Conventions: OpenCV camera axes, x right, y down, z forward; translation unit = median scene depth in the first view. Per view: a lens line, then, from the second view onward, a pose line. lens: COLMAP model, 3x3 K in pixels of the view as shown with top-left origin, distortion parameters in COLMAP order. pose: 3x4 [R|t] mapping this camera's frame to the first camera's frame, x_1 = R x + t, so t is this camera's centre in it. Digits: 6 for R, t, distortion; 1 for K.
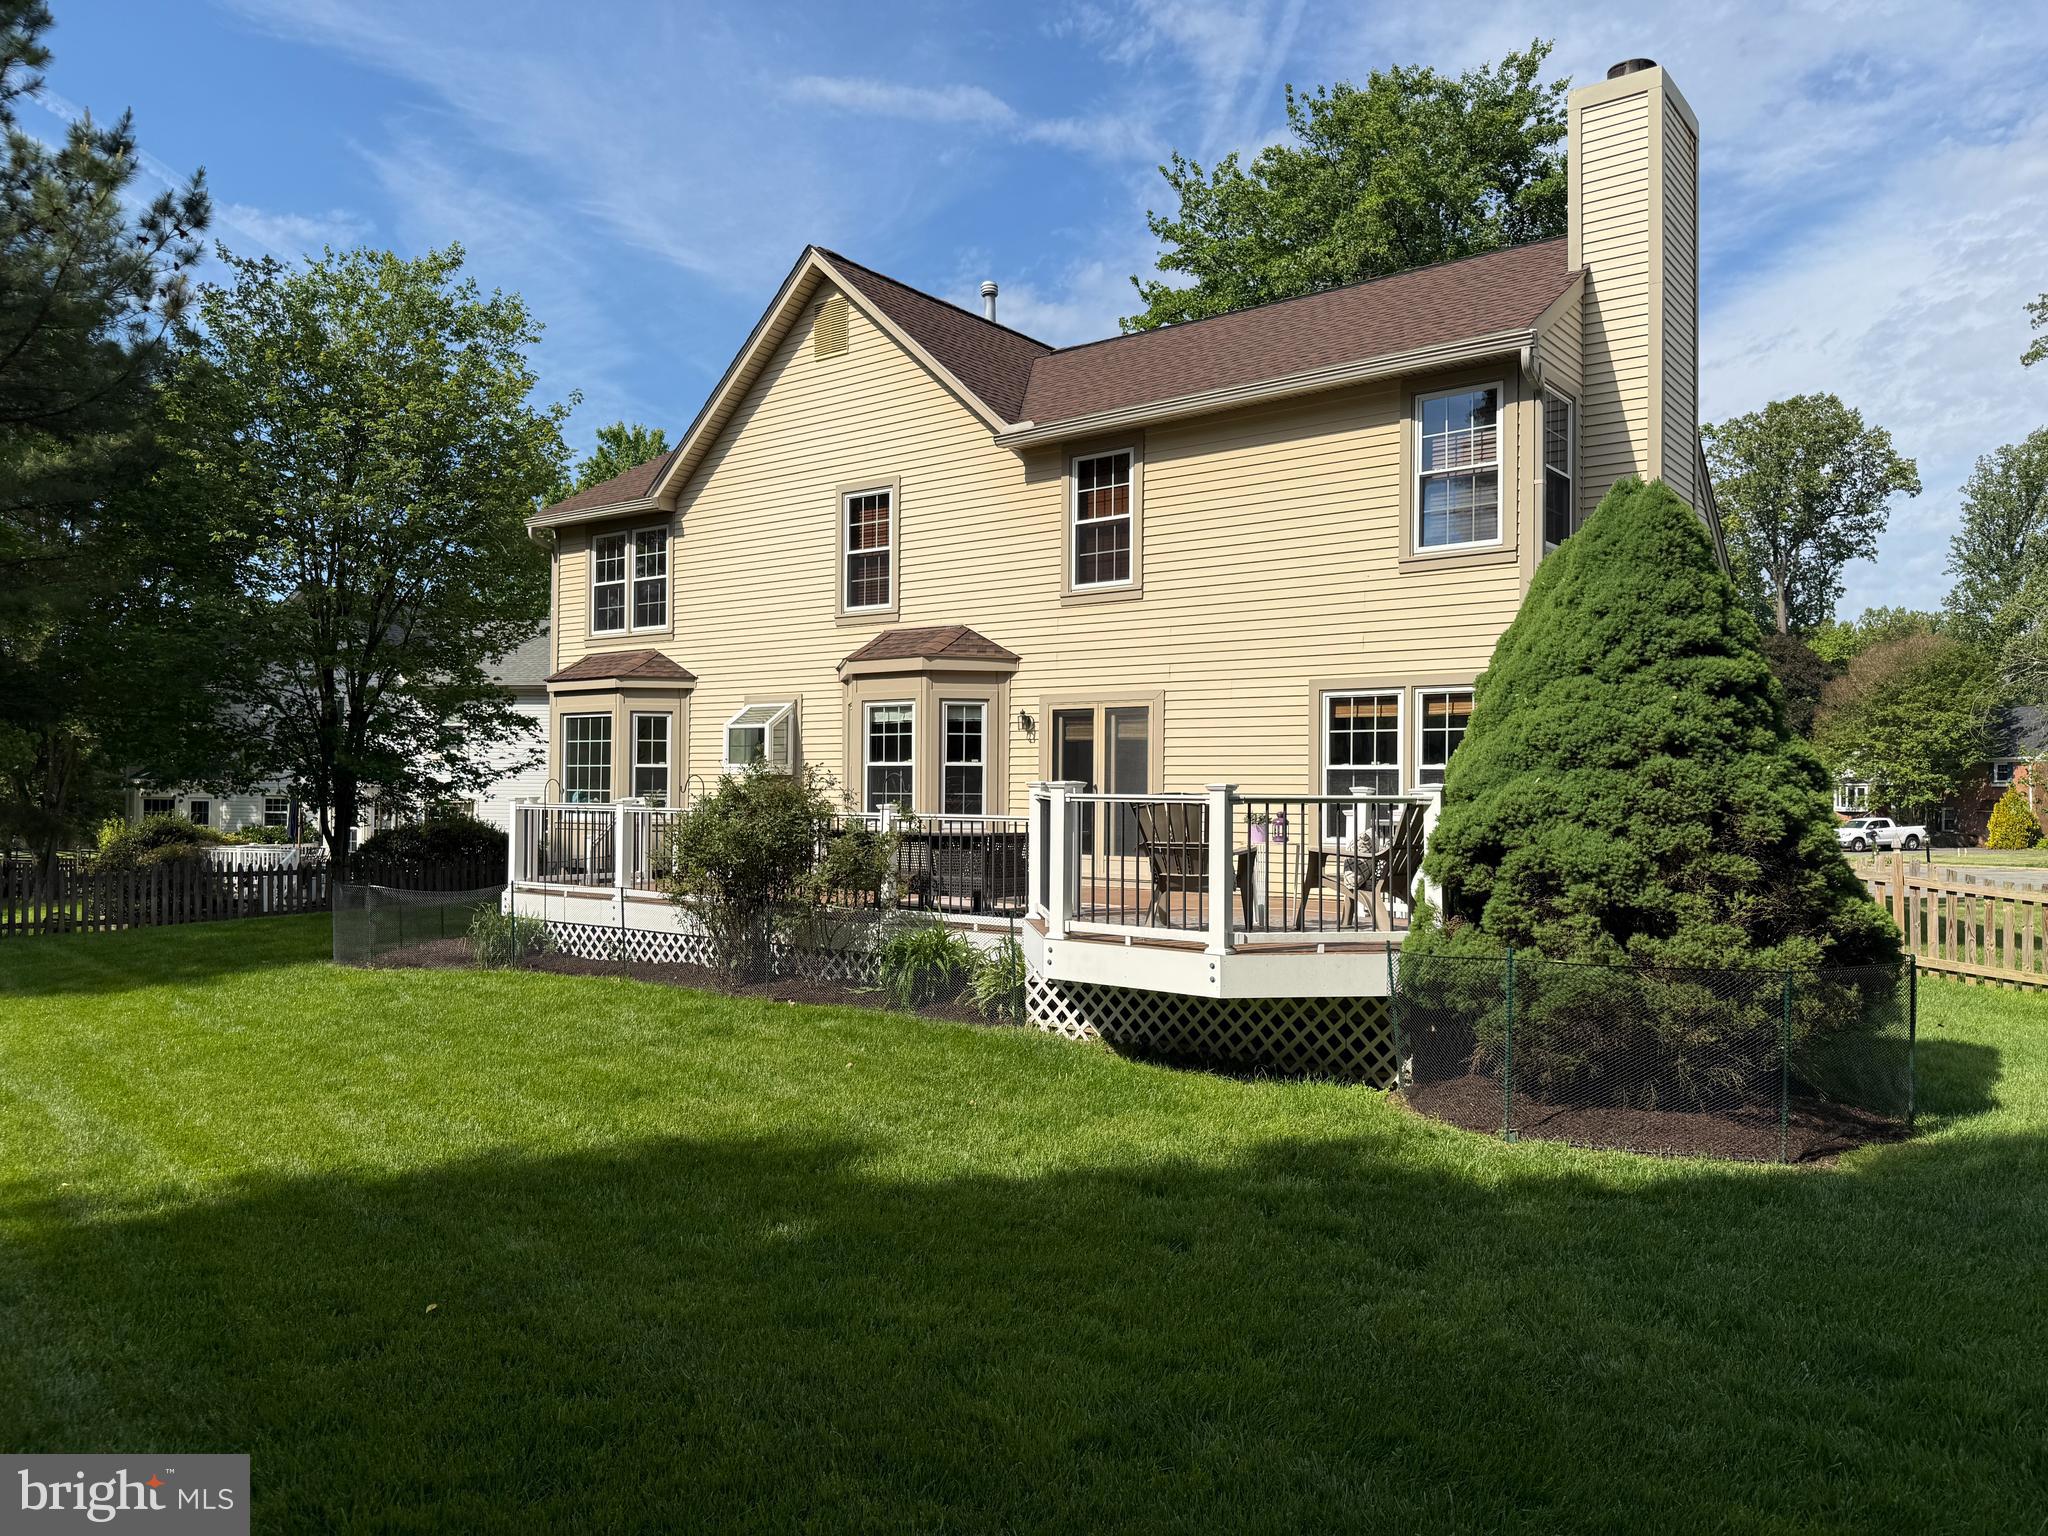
lens RADIAL K [[1438.8, 0, 1043.9], [0, 1438.8, 735.2], [0, 0, 1]] dist [0.098624, -0.000142]
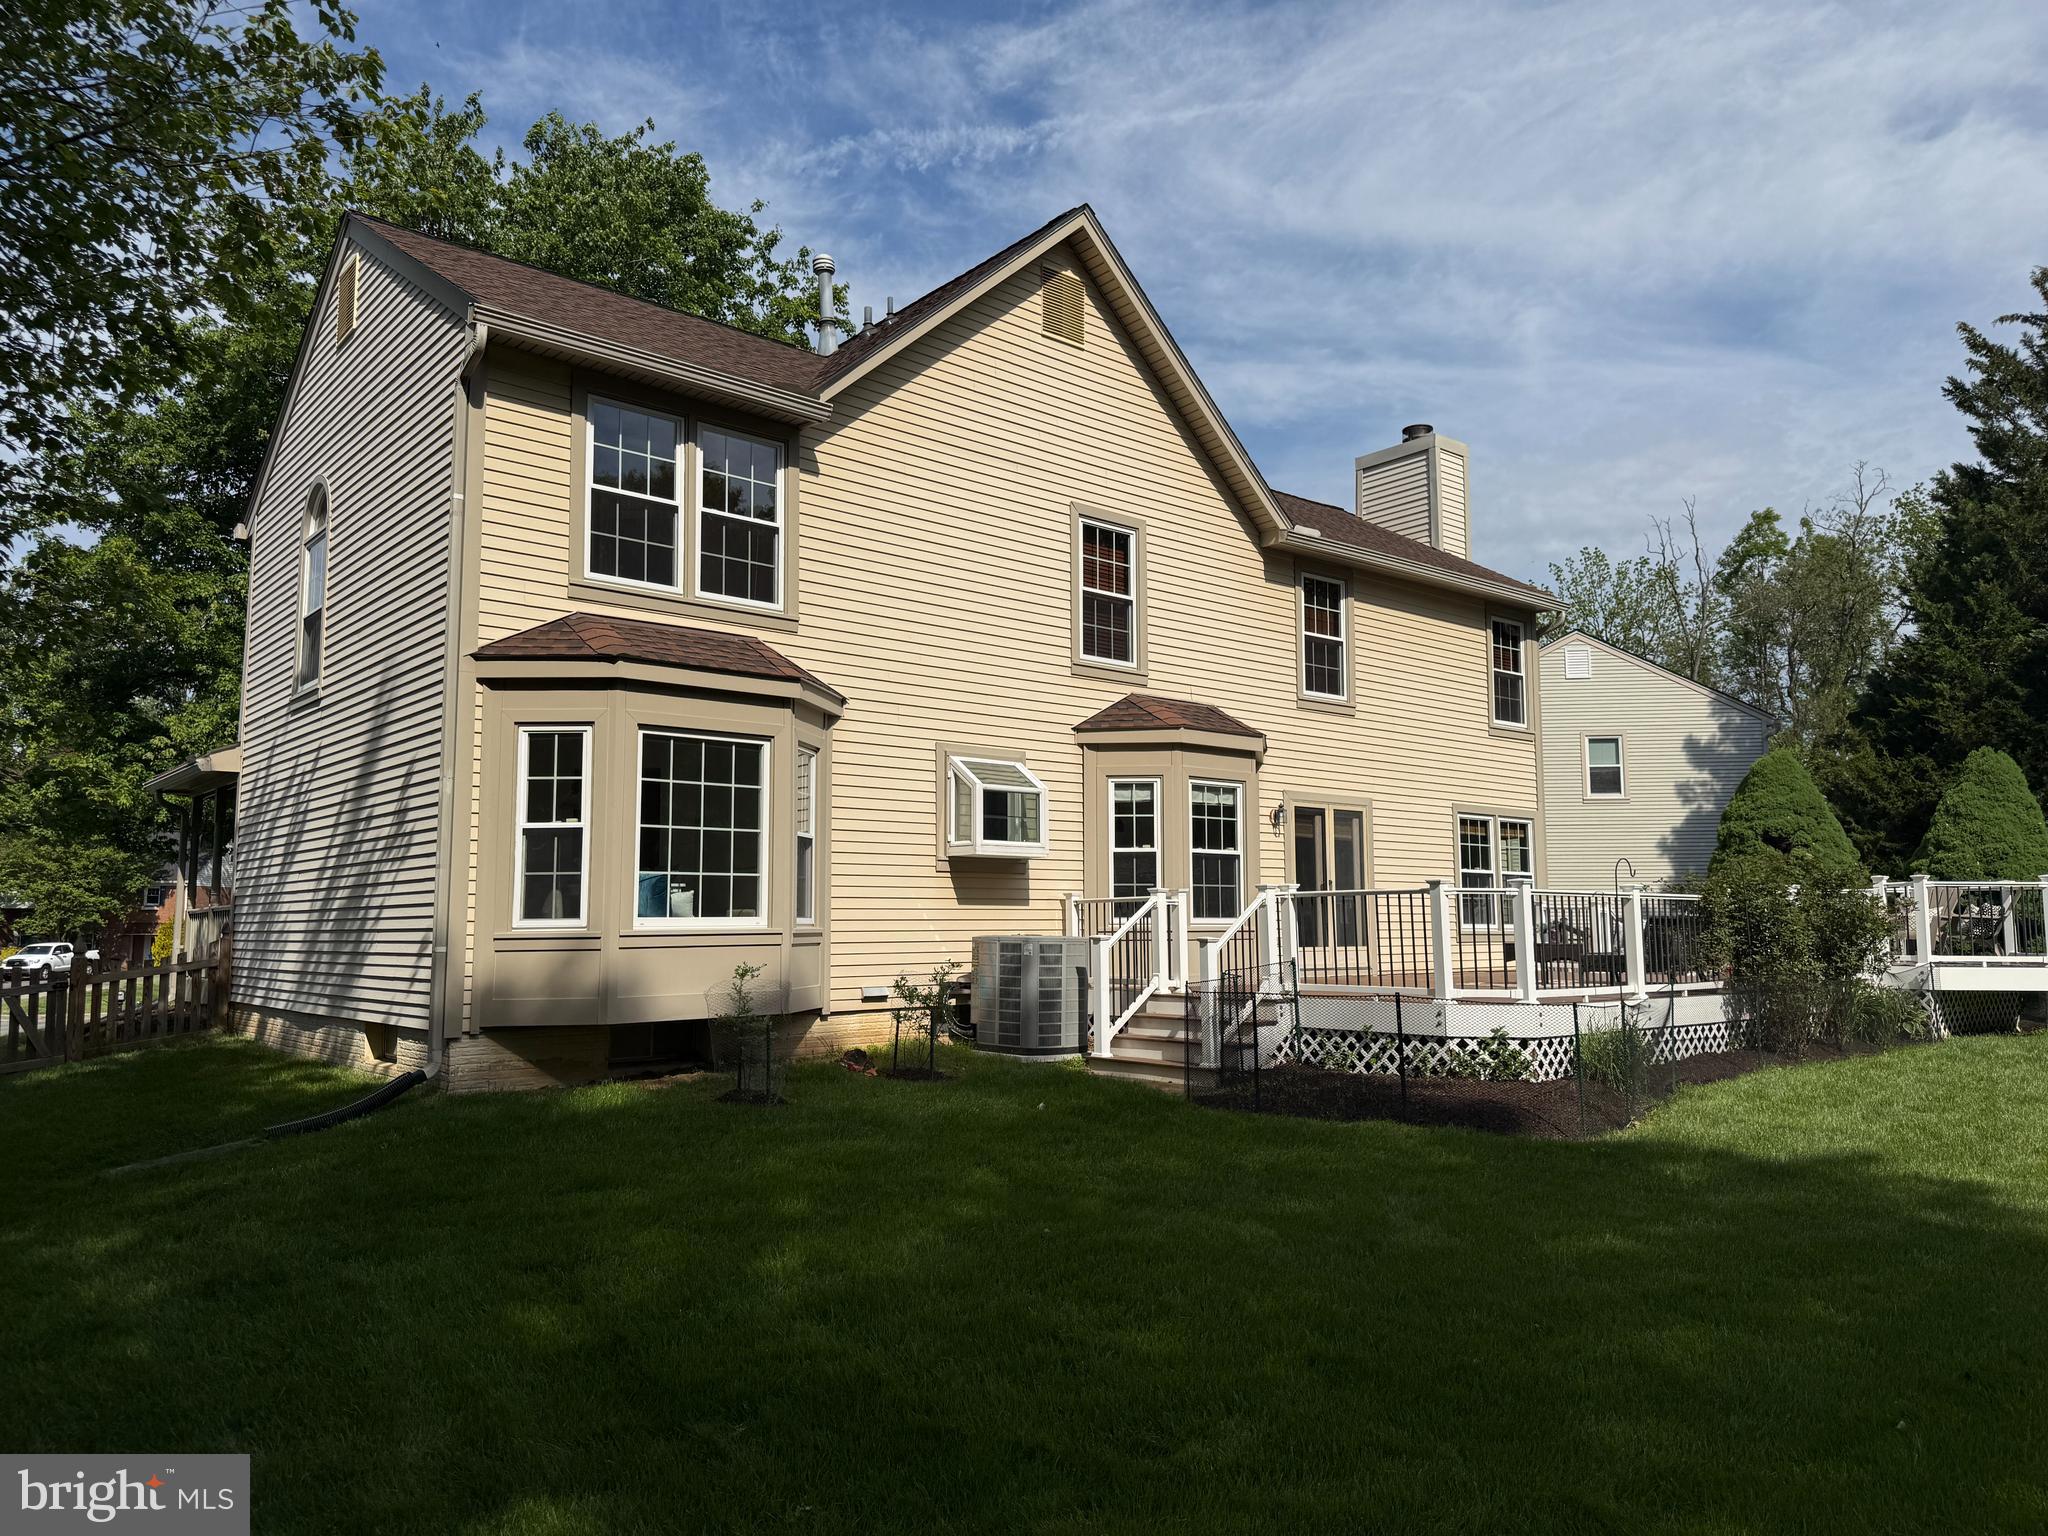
lens RADIAL K [[1424.2, 0, 1024.0], [0, 1424.2, 768.0], [0, 0, 1]] dist [0.098721, -0.120907]
pose [[0.212476, 0.099814, 0.972055, -1.016729], [-0.033220, 0.994932, -0.094902, 0.057625], [-0.976601, -0.012127, 0.214715, 0.955442]]
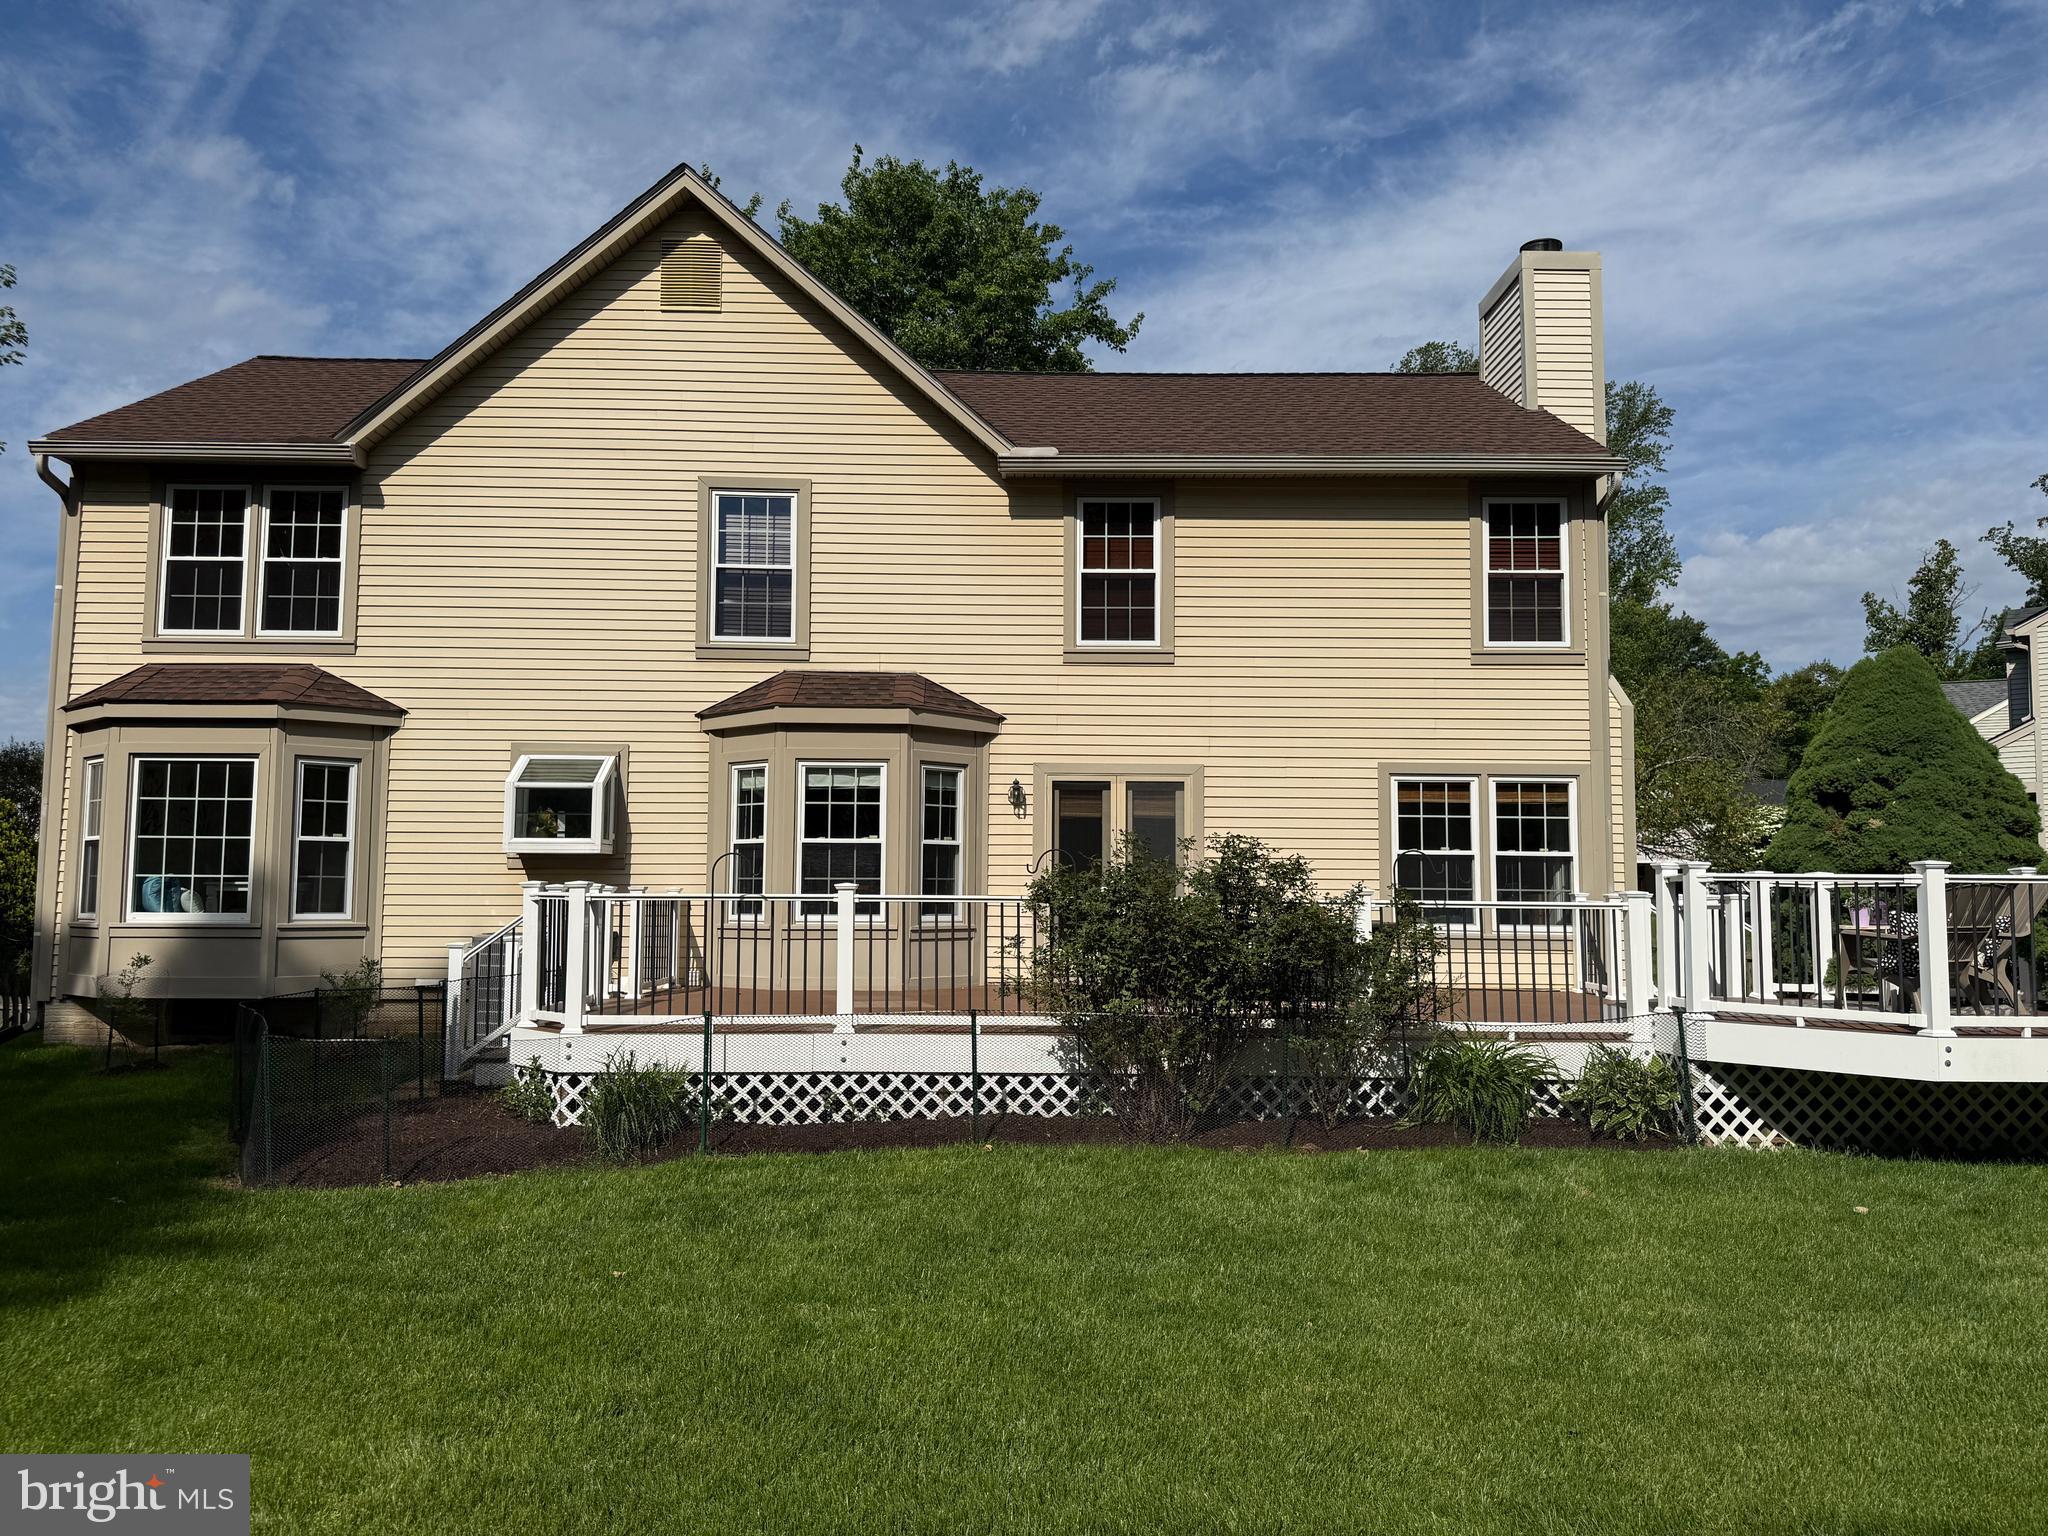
lens RADIAL K [[1377.7, 0, 1029.6], [0, 1377.7, 779.2], [0, 0, 1]] dist [0.077599, -0.107112]
pose [[0.780235, 0.046363, 0.623766, -0.513780], [-0.024260, 0.998742, -0.043888, 0.017612], [-0.625016, 0.019111, 0.780378, 0.356403]]
